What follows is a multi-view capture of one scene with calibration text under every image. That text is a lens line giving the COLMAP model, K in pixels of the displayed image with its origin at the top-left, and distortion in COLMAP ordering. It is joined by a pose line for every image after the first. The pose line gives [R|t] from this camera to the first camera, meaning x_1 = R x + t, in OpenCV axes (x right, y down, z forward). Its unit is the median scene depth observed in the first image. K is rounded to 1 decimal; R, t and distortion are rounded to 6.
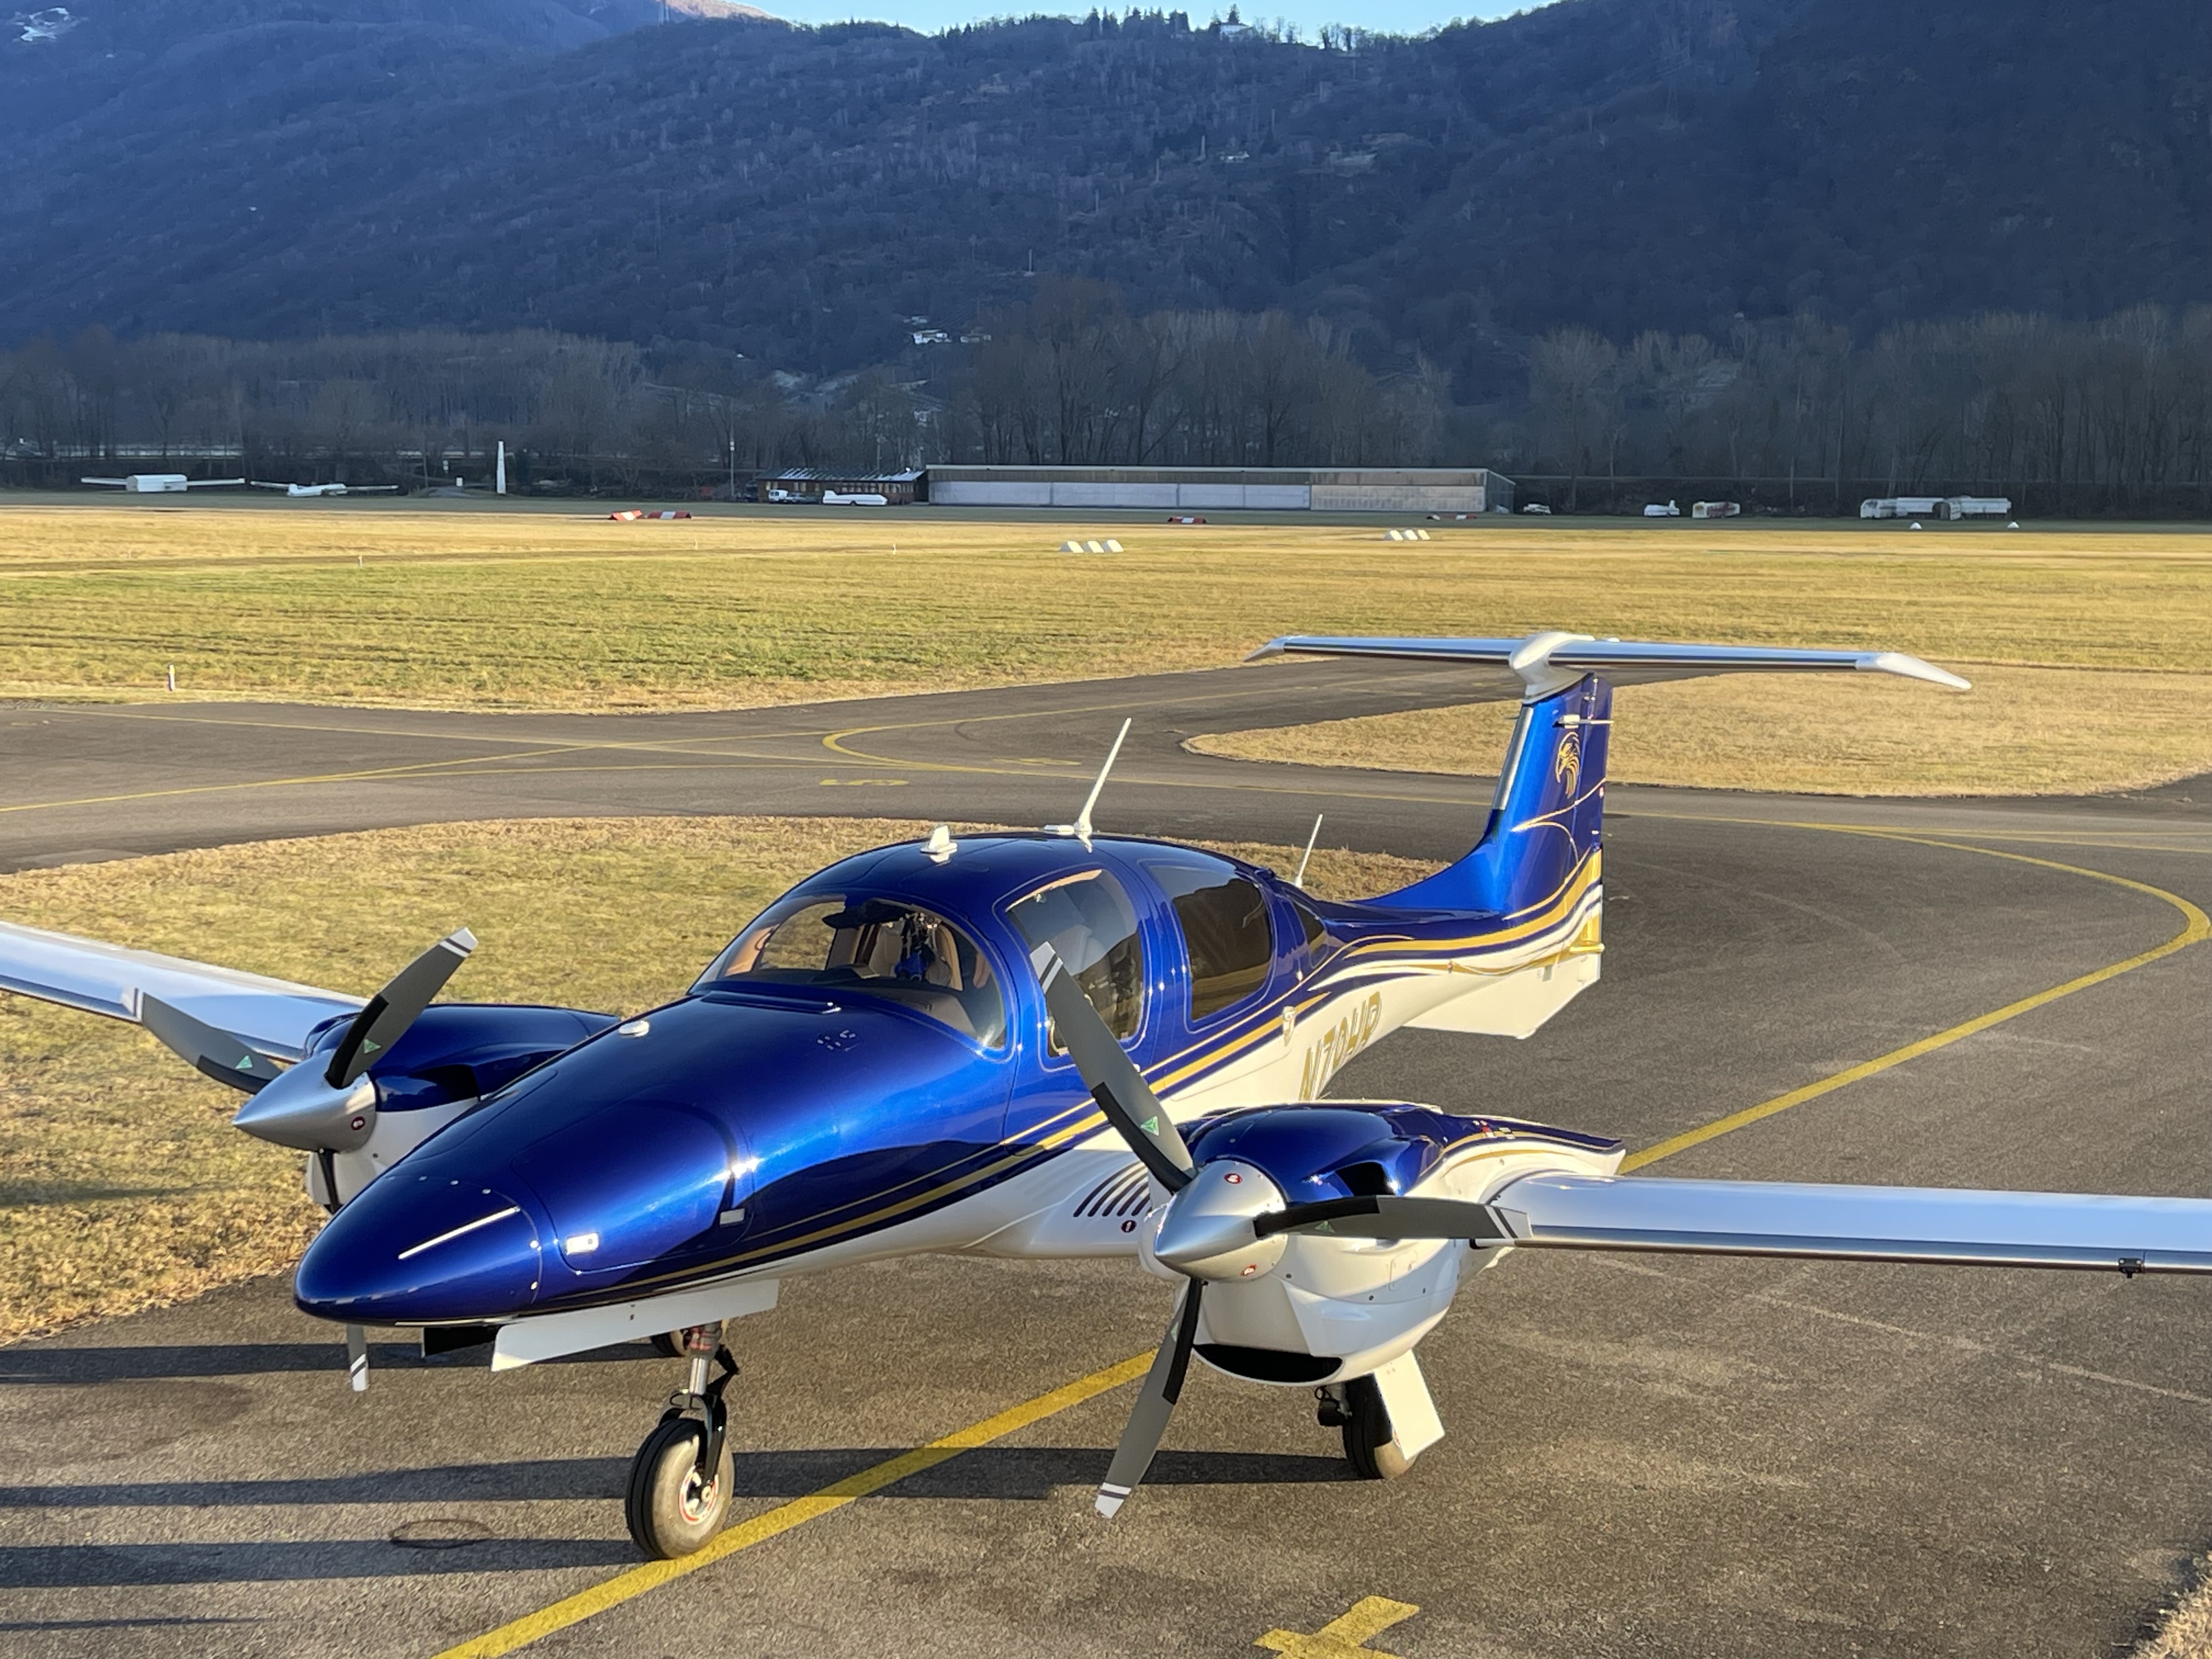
lens RADIAL K [[3372.7, 0, 1106.0], [0, 3372.7, 829.5], [0, 0, 1]] dist [0.211895, -0.665837]
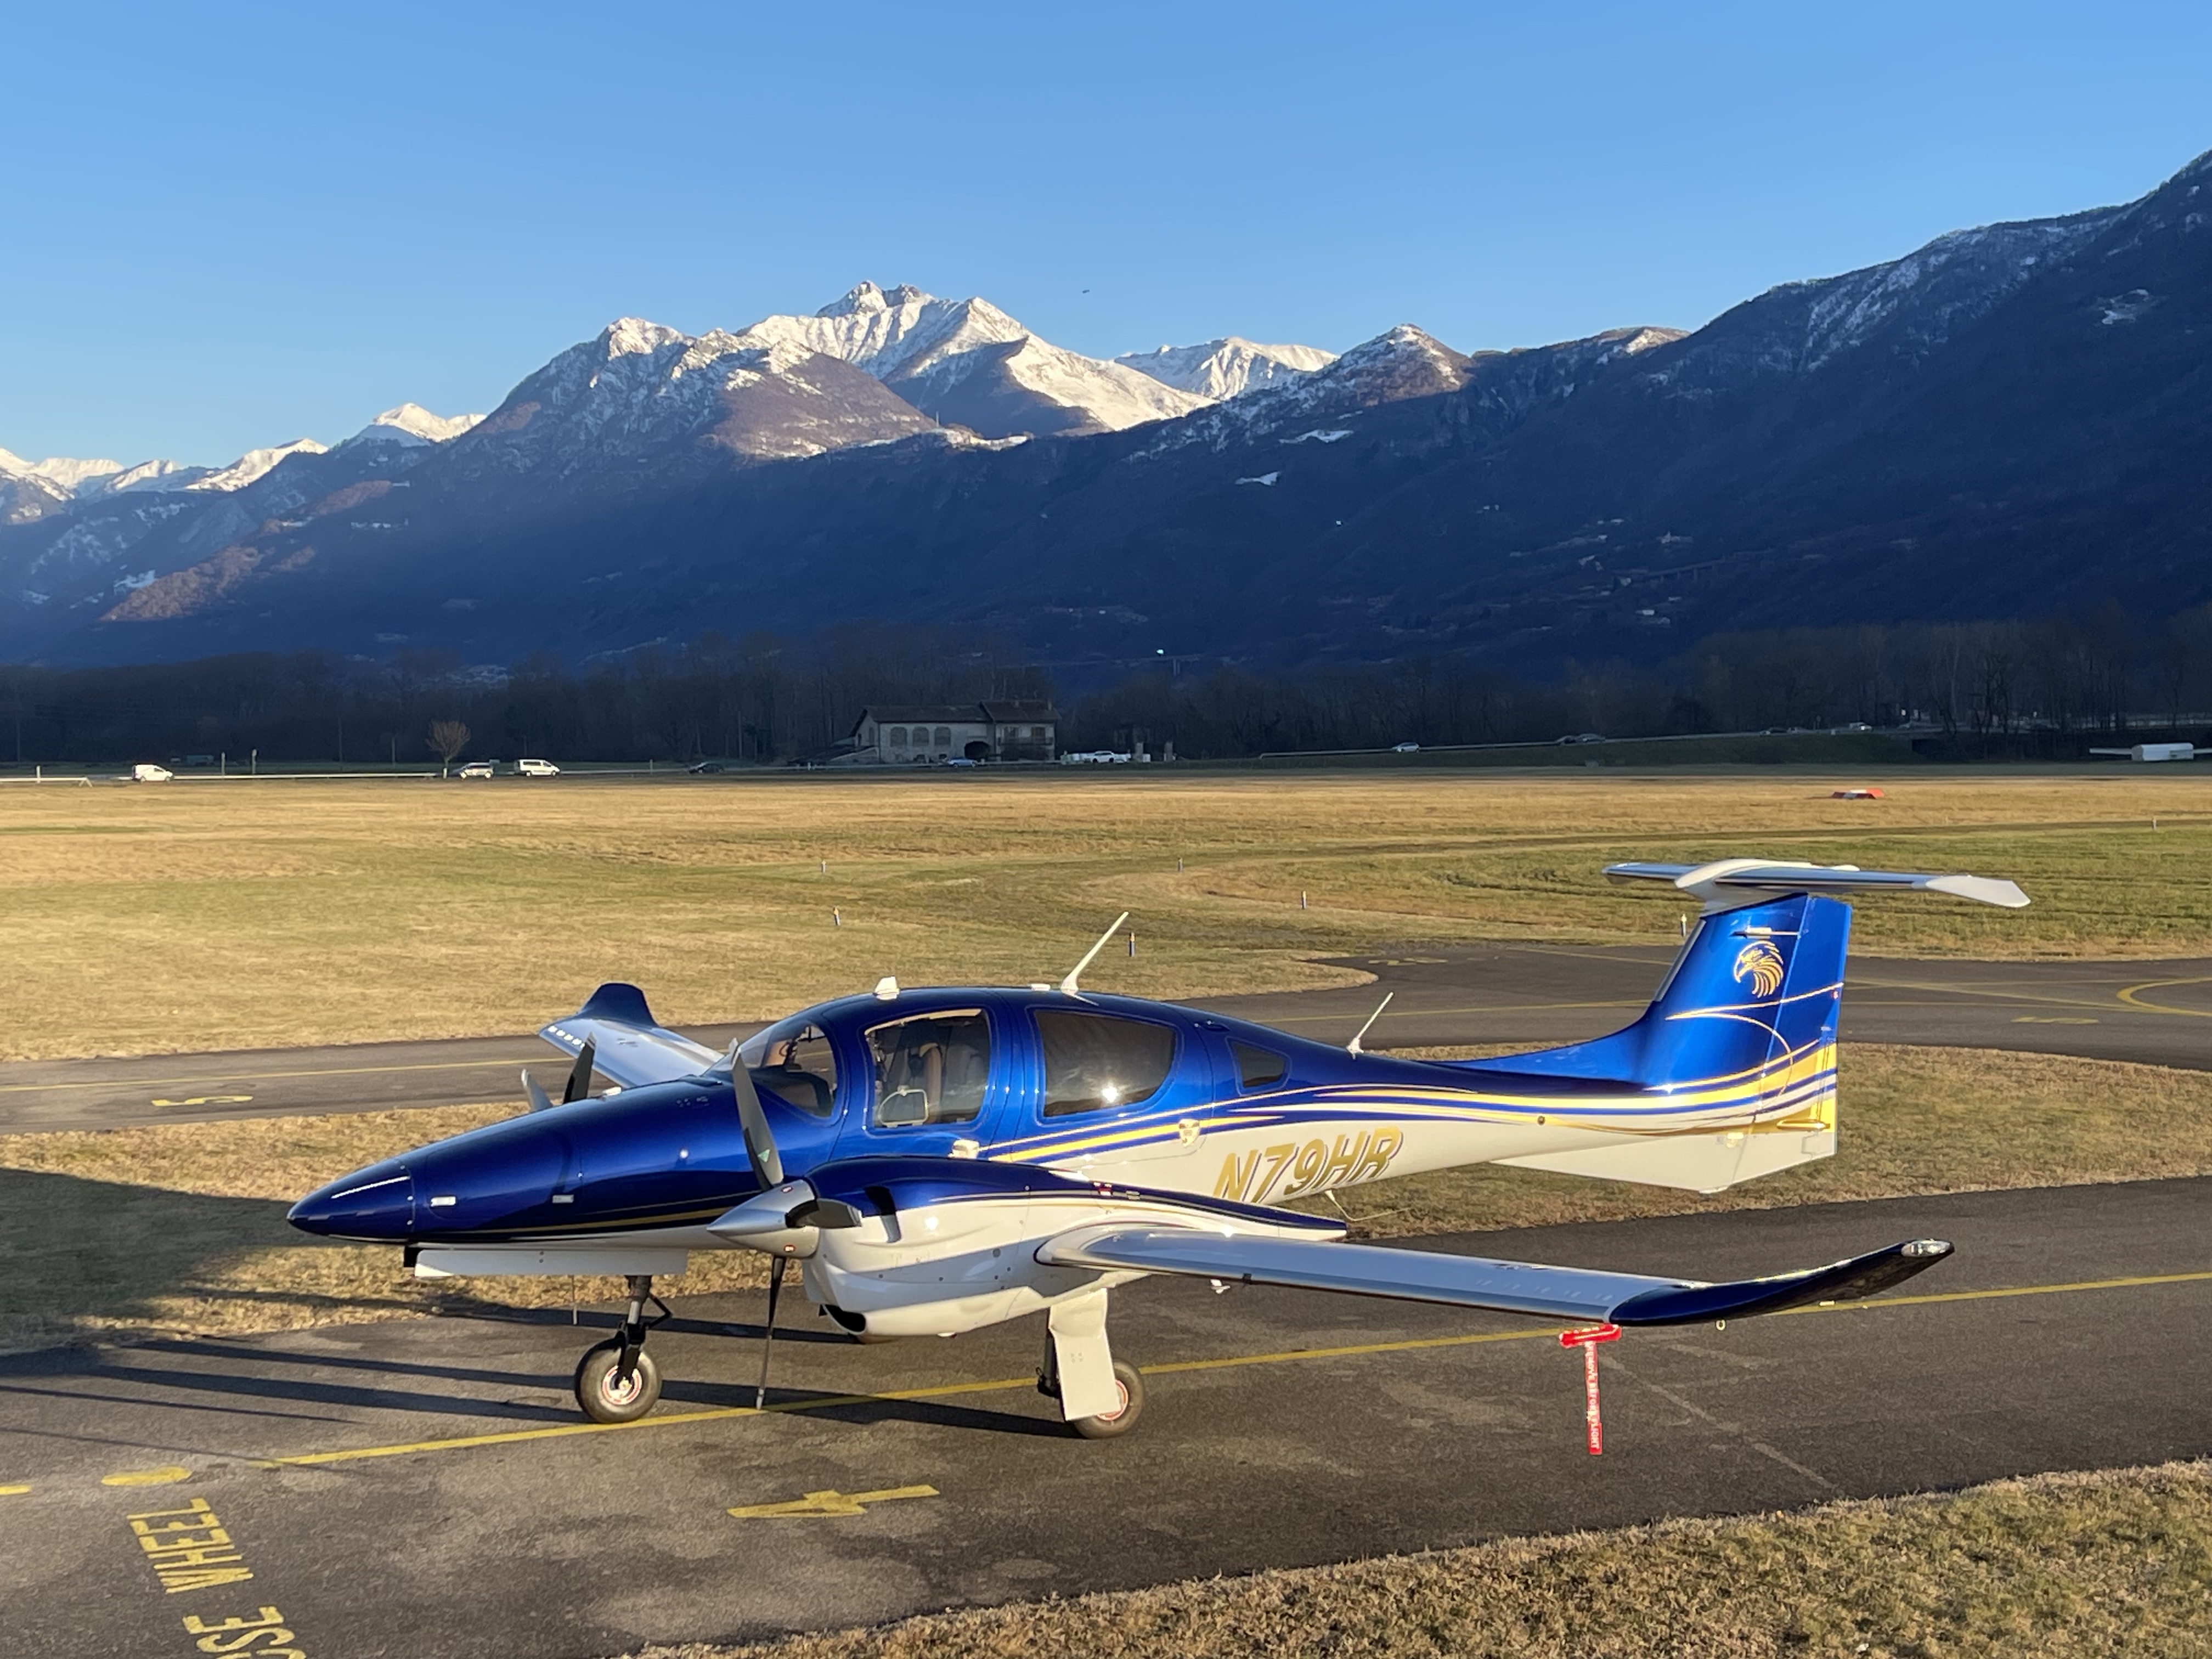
lens RADIAL K [[3372.7, 0, 1106.0], [0, 3372.7, 829.5], [0, 0, 1]] dist [0.211895, -0.665837]
pose [[0.832405, -0.004559, -0.554149, 0.602187], [-0.039034, 0.997000, -0.066836, 0.021061], [0.552791, 0.077265, 0.829730, -0.136359]]
